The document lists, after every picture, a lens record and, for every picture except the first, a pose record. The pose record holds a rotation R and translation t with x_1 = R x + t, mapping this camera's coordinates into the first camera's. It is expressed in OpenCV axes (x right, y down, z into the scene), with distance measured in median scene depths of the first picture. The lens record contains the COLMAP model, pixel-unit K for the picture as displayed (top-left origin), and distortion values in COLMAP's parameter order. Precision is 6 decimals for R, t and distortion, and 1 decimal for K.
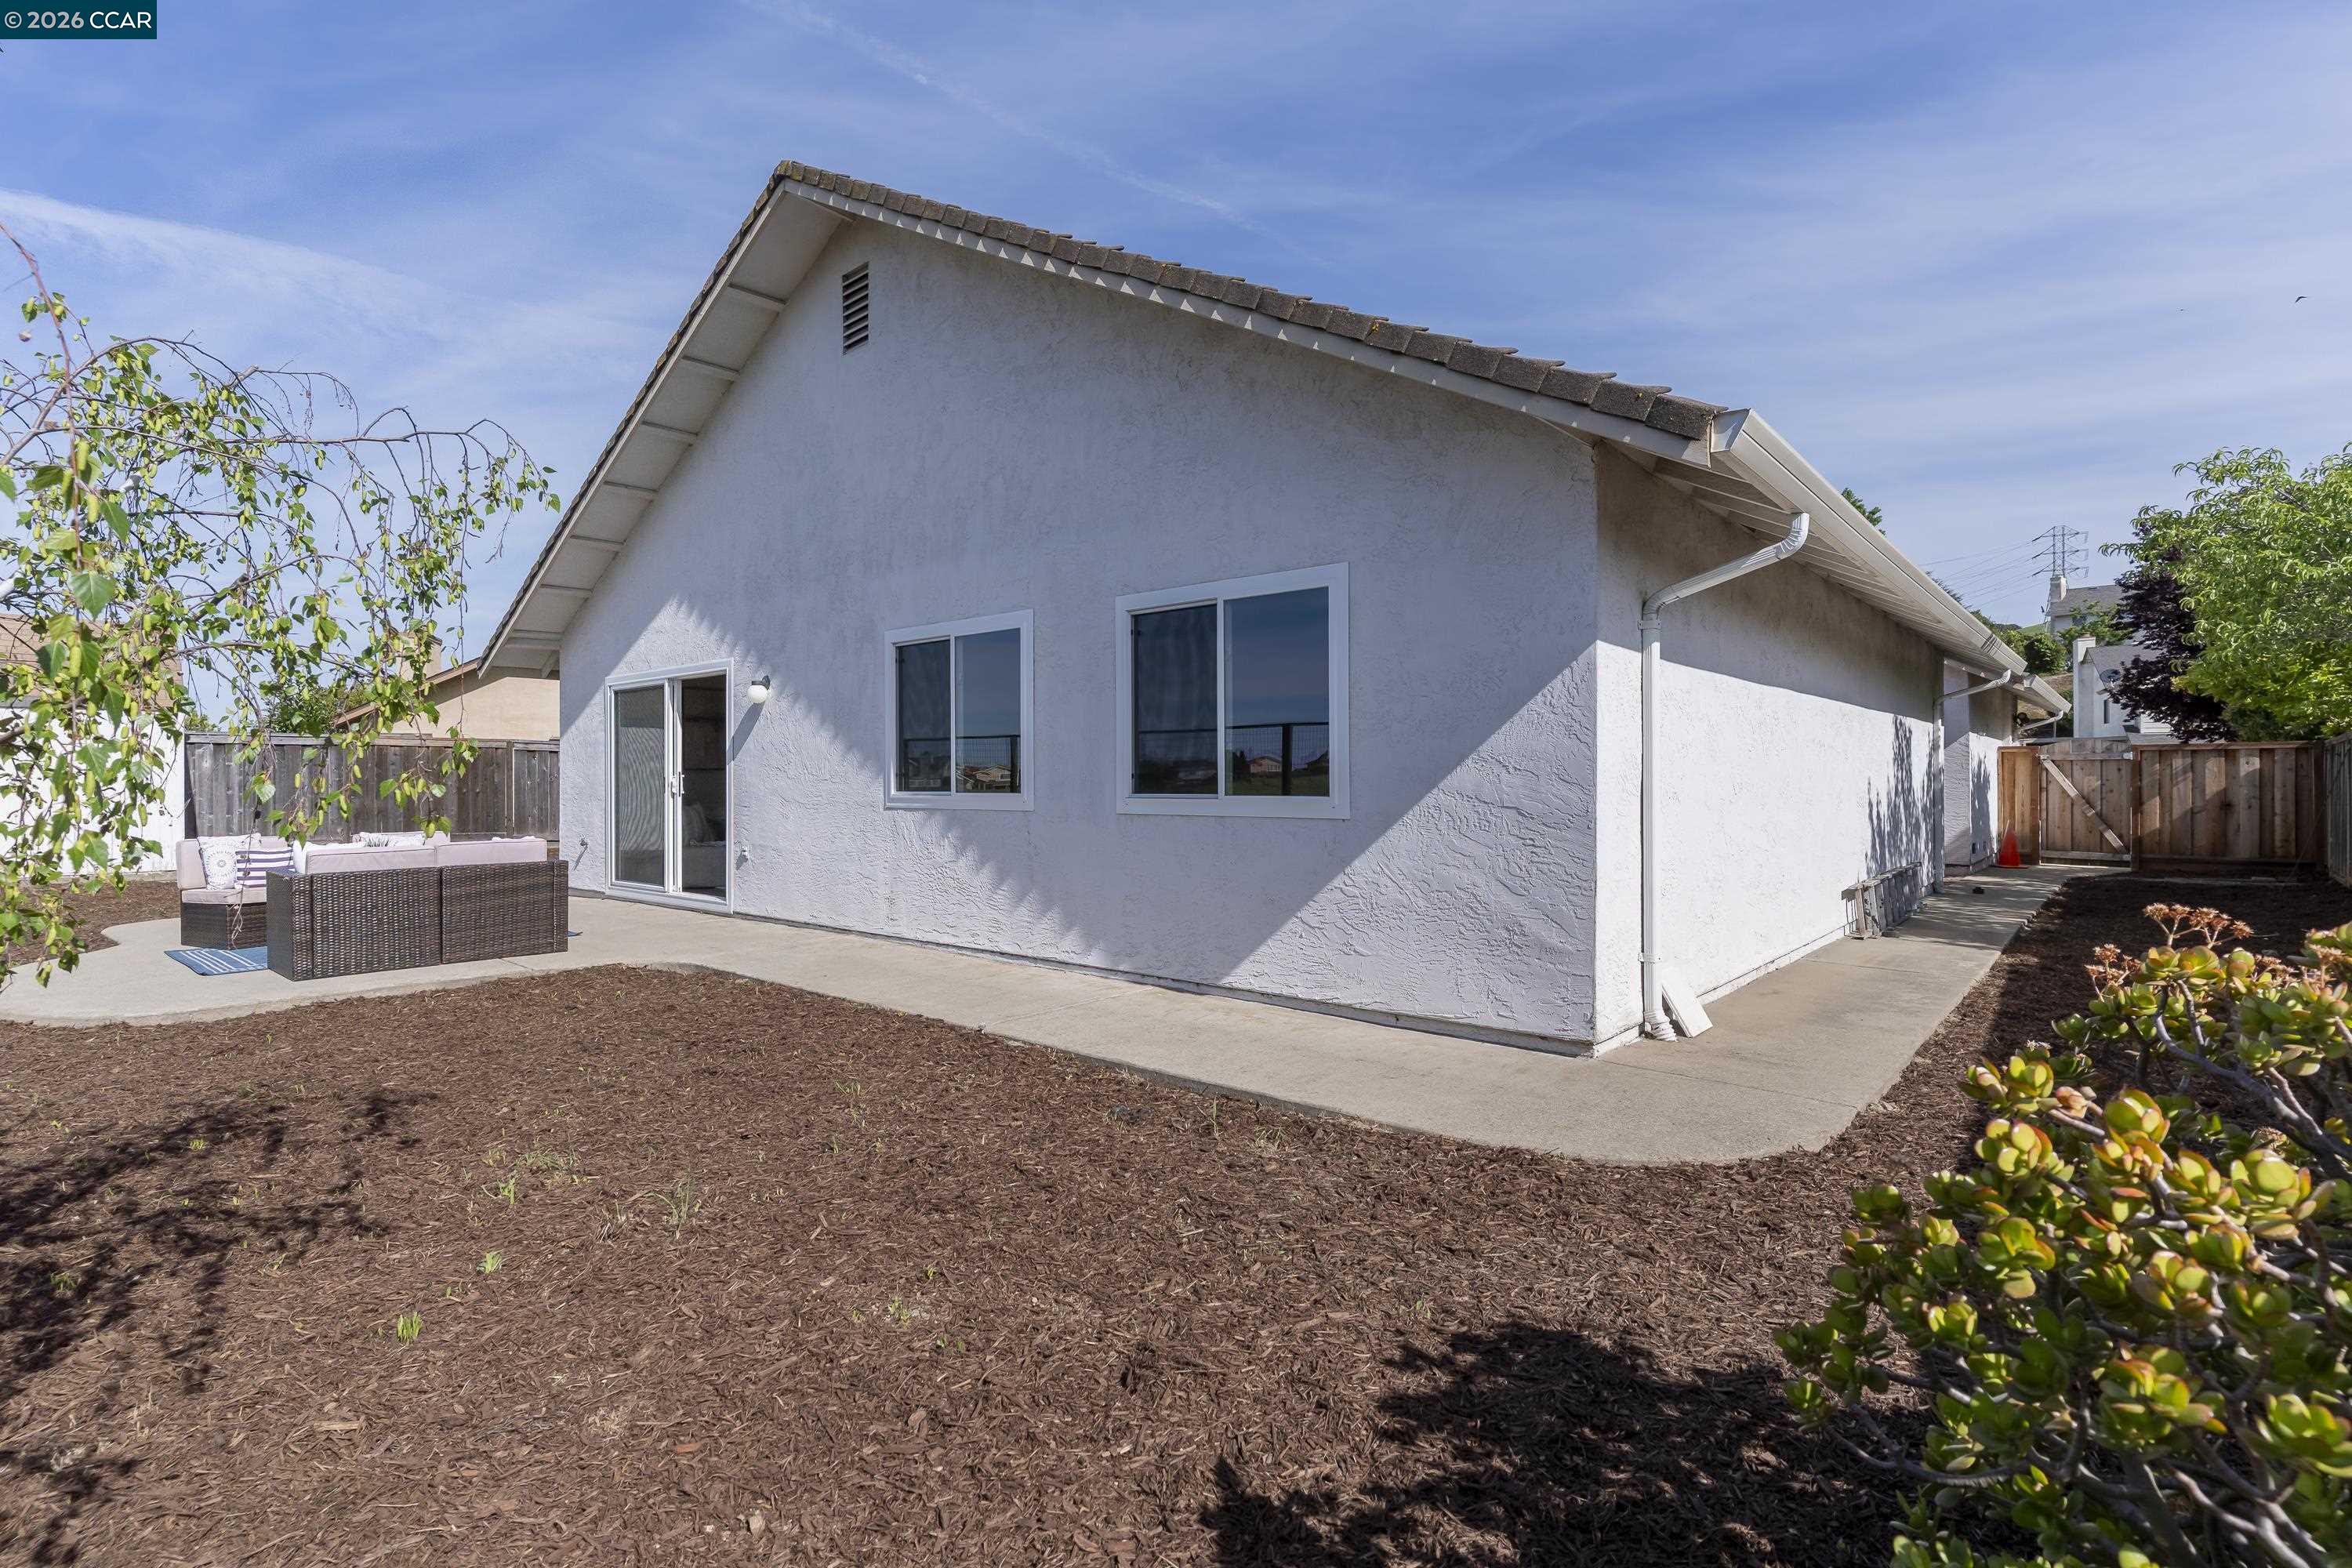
lens RADIAL K [[1108.7, 0, 1160.8], [0, 1108.7, 782.0], [0, 0, 1]] dist [-0.001911, -0.000158]
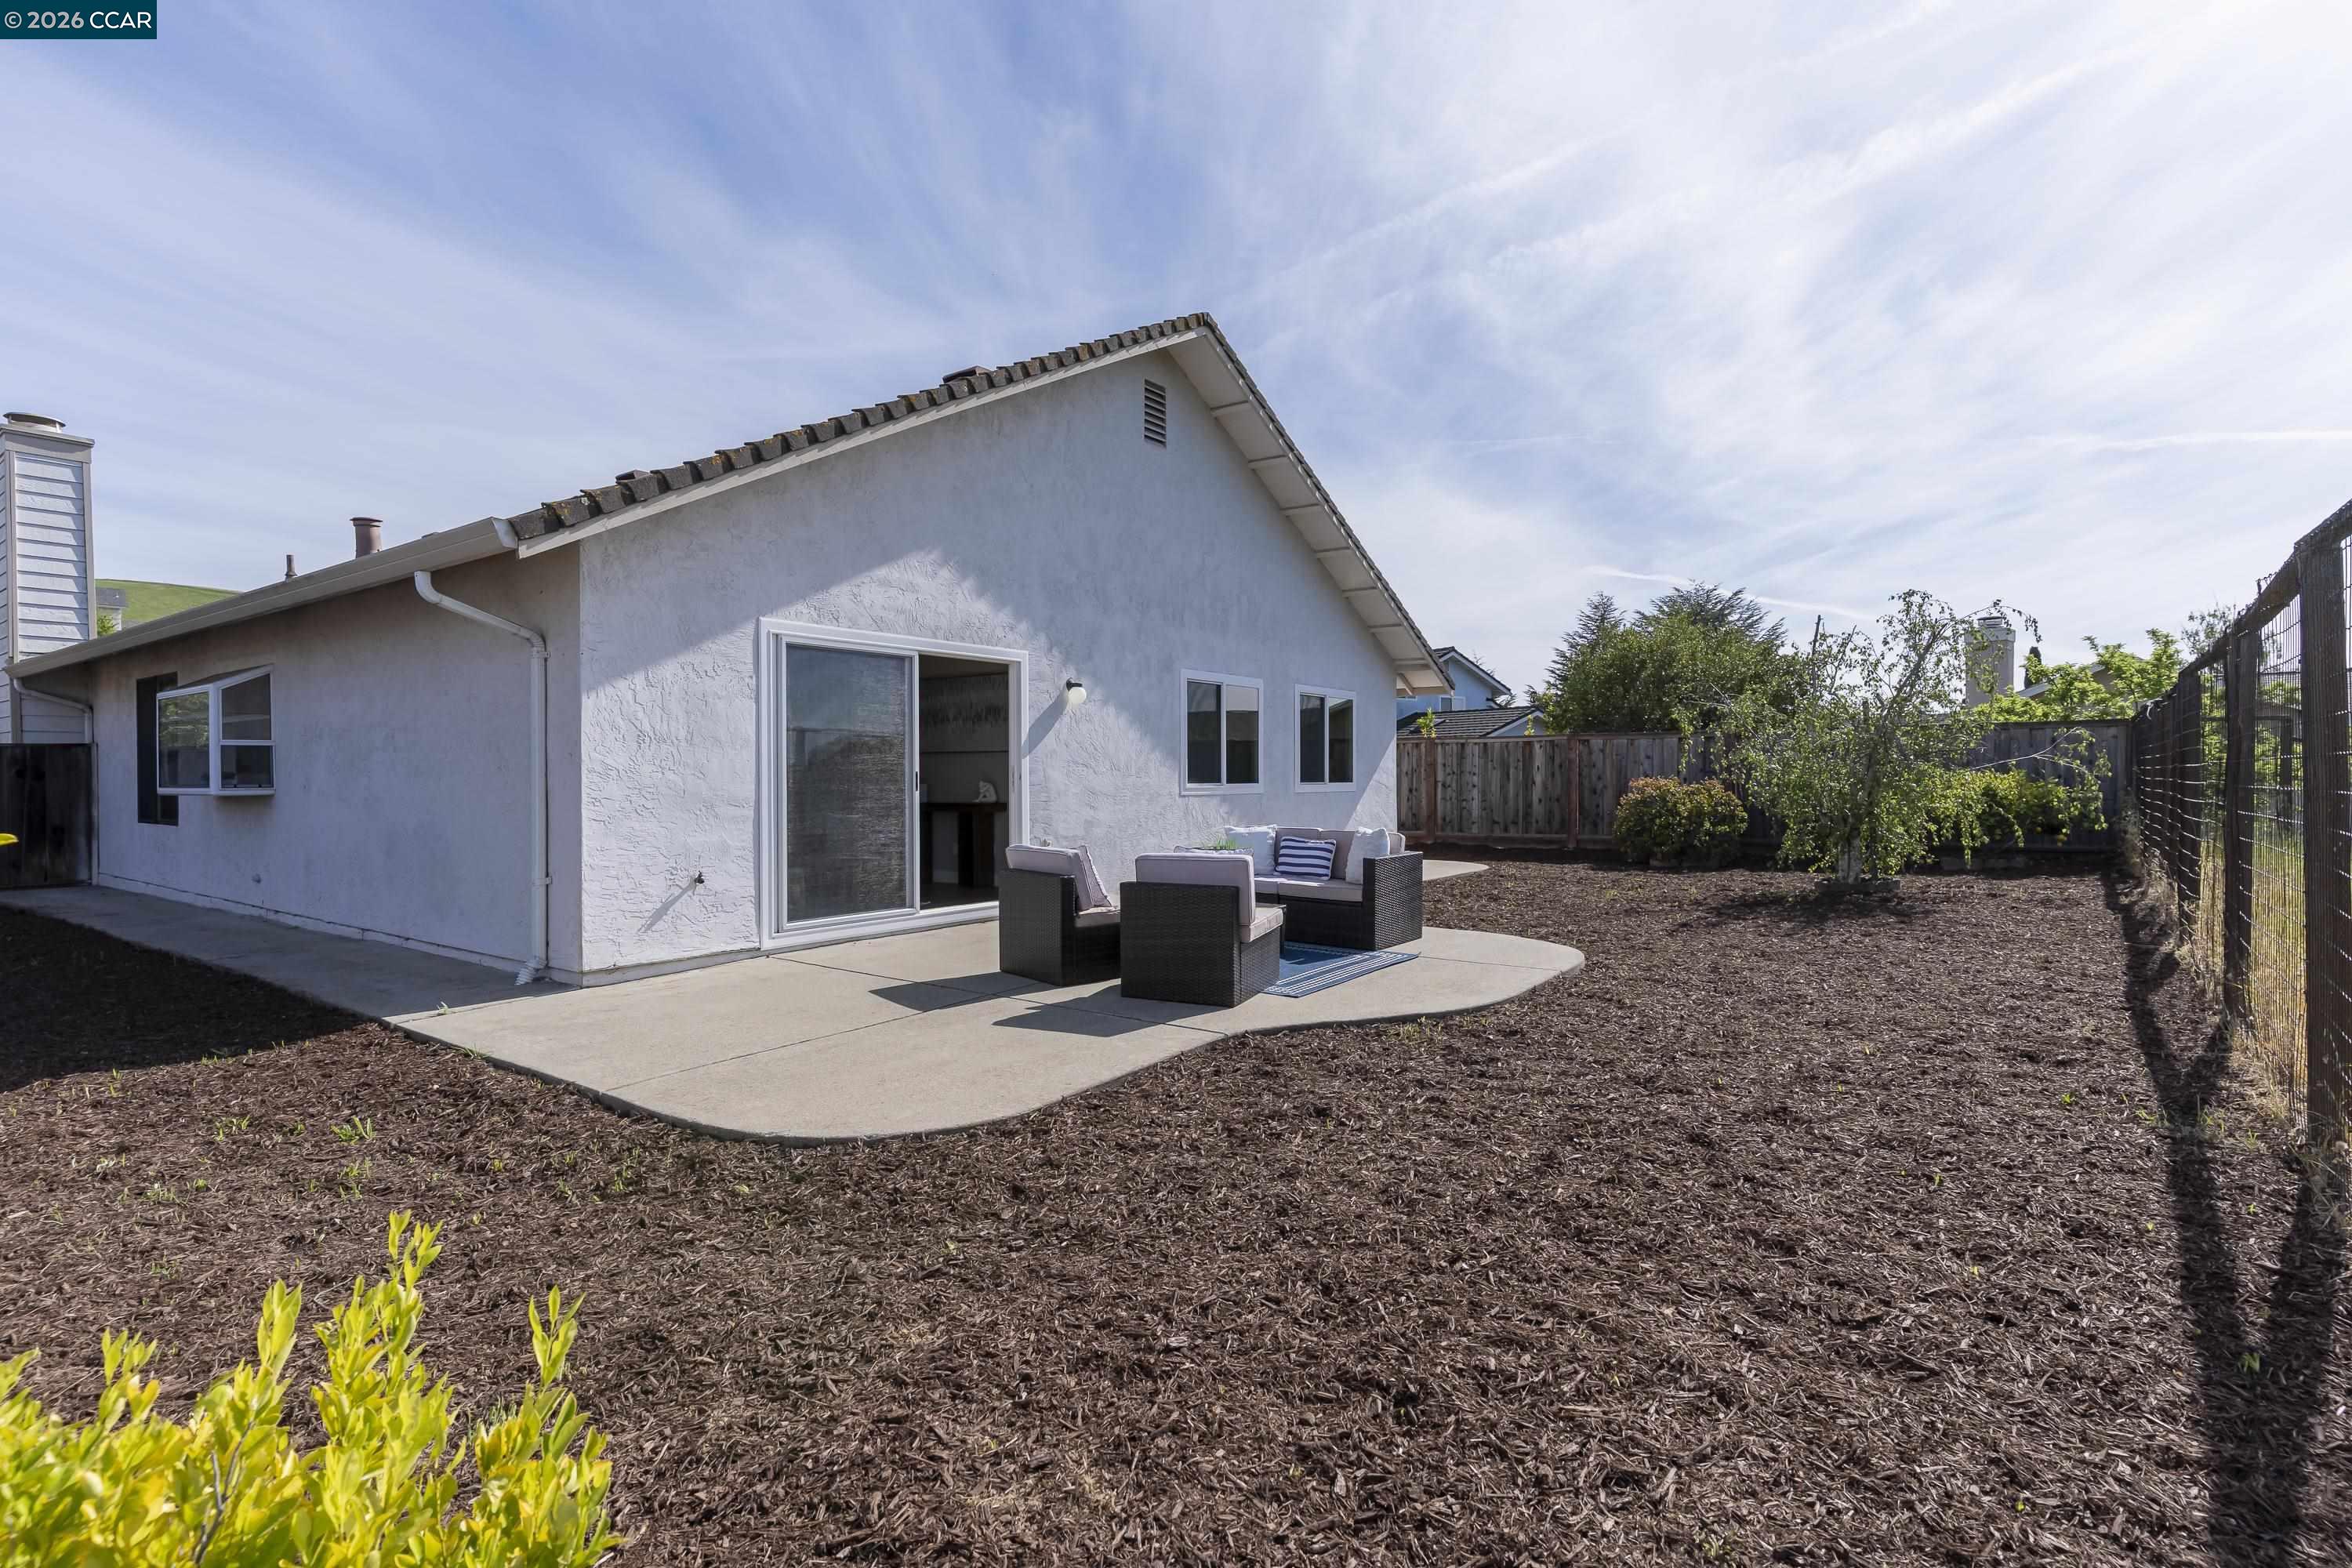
lens RADIAL K [[1108.7, 0, 1176.6], [0, 1108.7, 782.0], [0, 0, 1]] dist [-0.001911, -0.000158]
pose [[-0.105117, -0.005094, 0.994447, -1.809130], [0.002346, 0.999983, 0.005371, -0.001094], [-0.994457, 0.002898, -0.105103, 1.279430]]
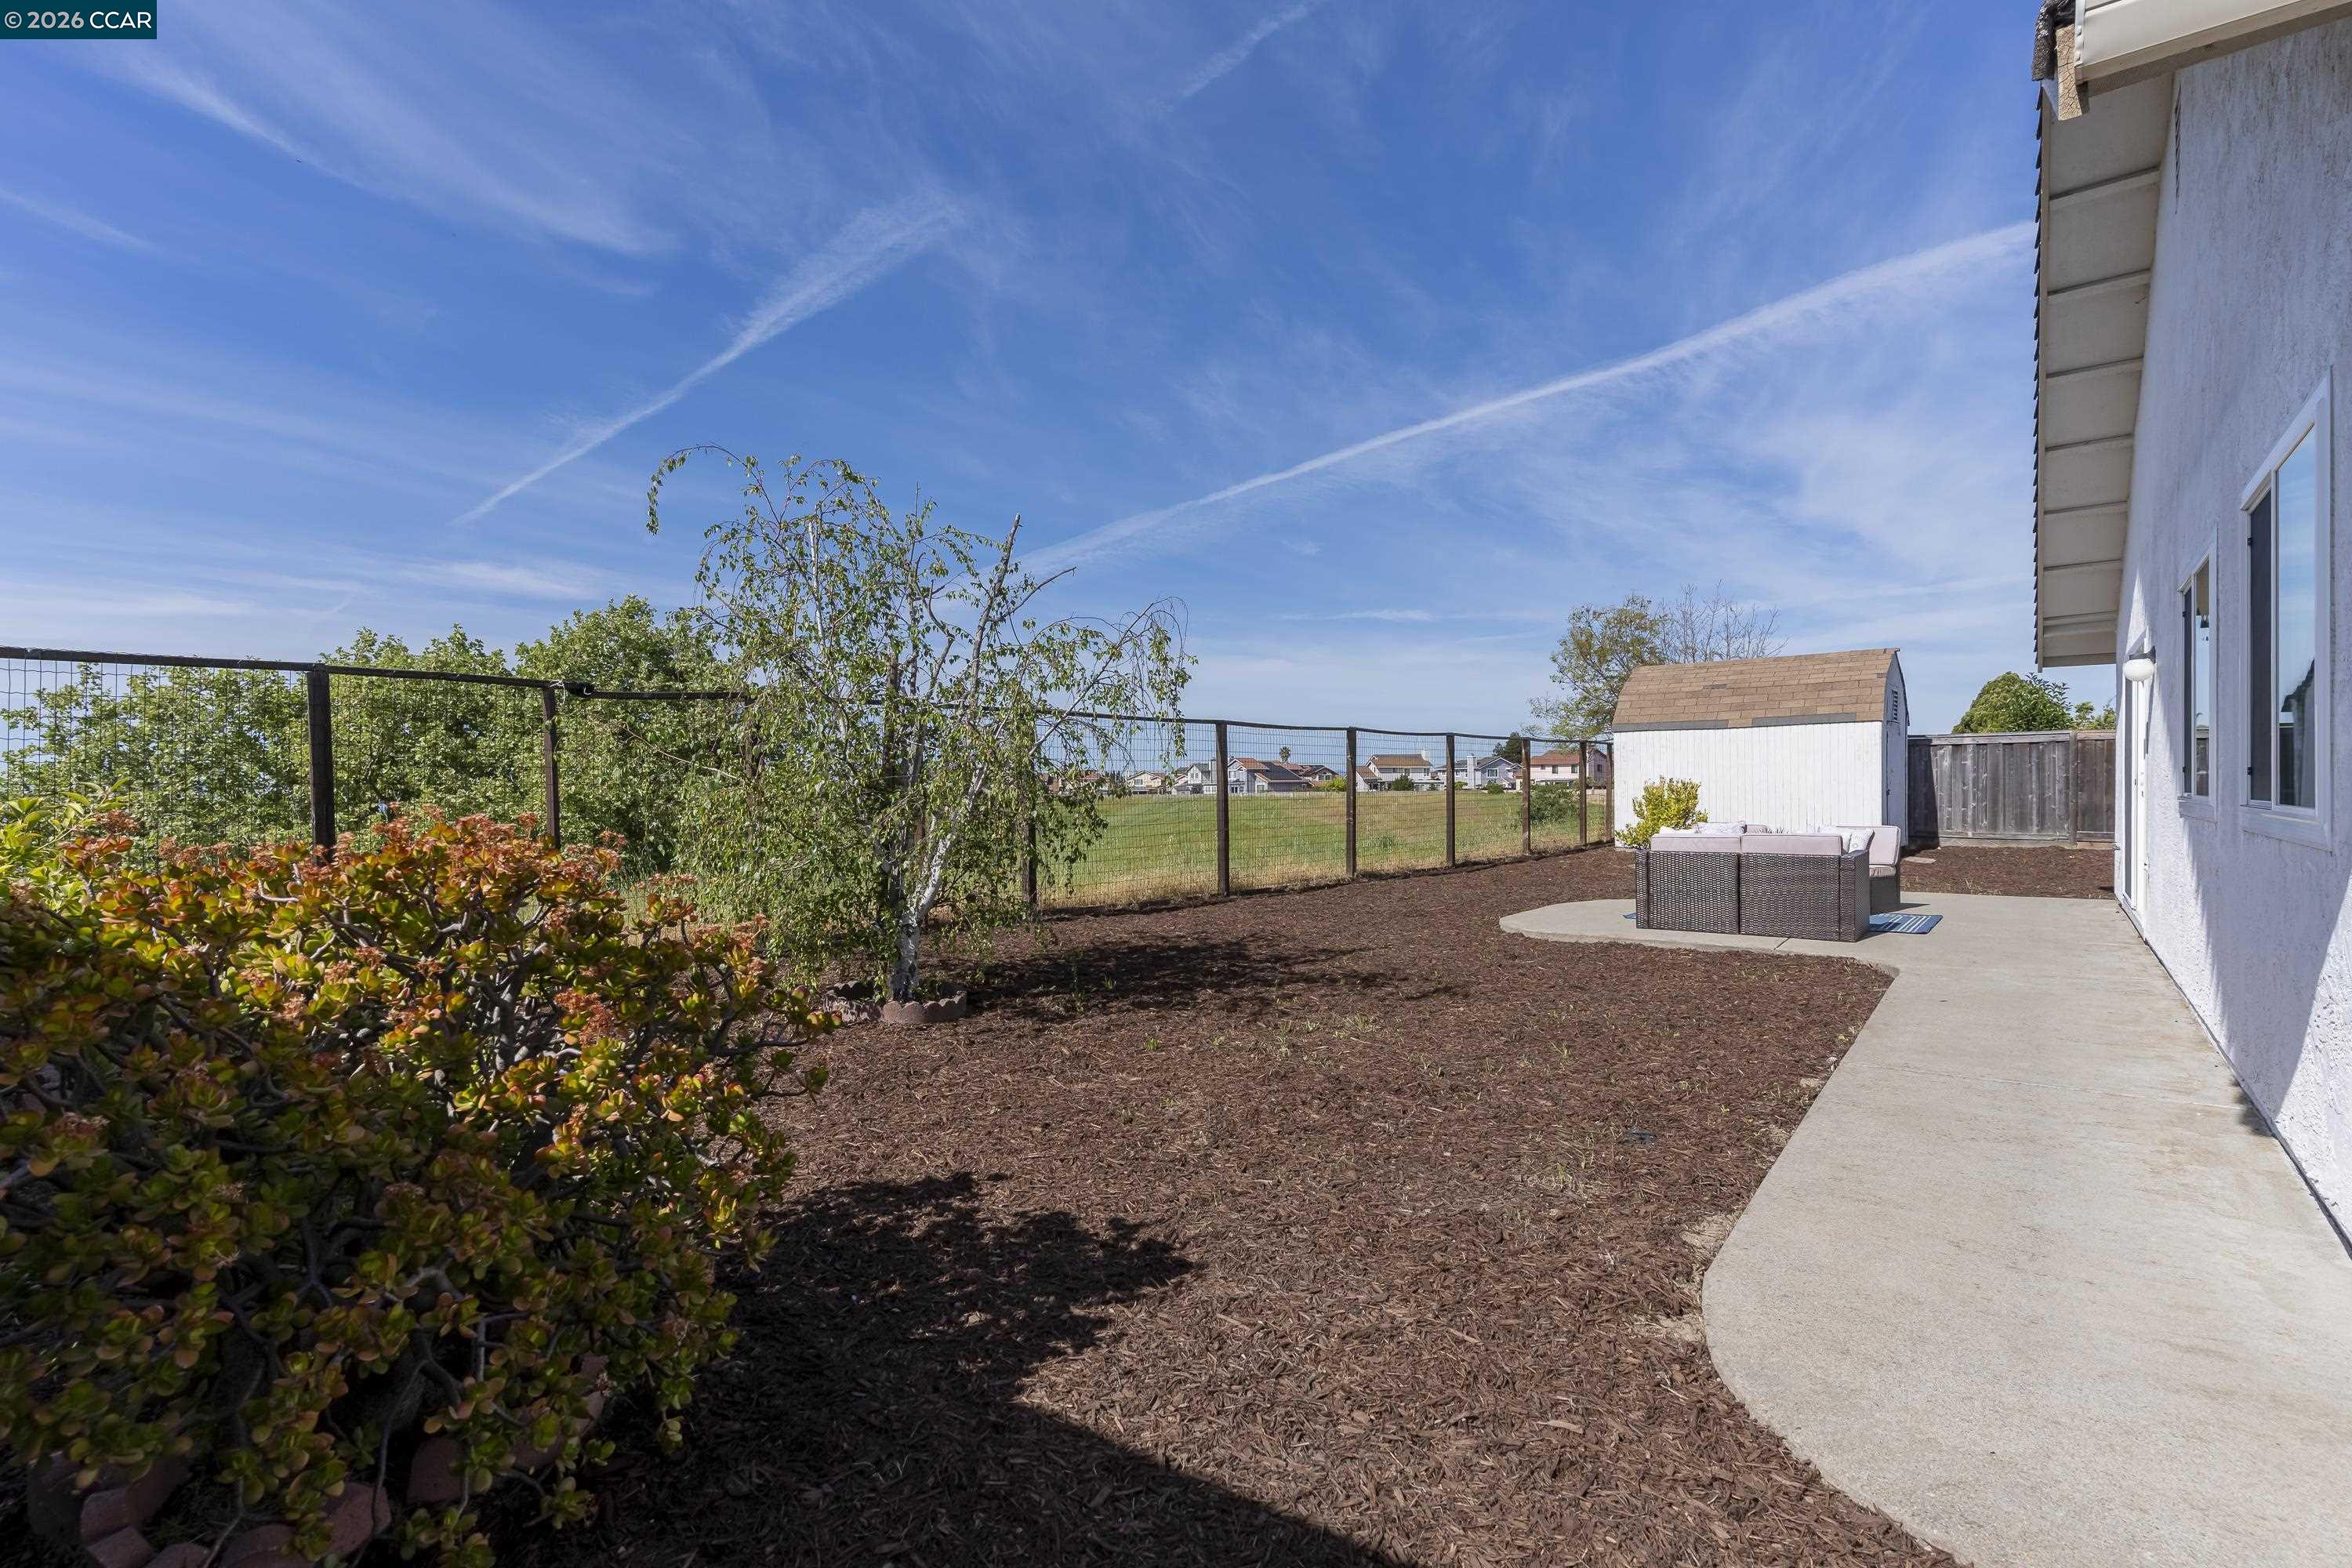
lens RADIAL K [[1108.7, 0, 1170.1], [0, 1108.7, 797.2], [0, 0, 1]] dist [-0.001911, -0.000158]
pose [[0.066842, 0.009922, -0.997714, 0.403986], [0.008105, 0.999912, 0.010487, 0.000211], [0.997731, -0.008787, 0.066755, 0.256036]]
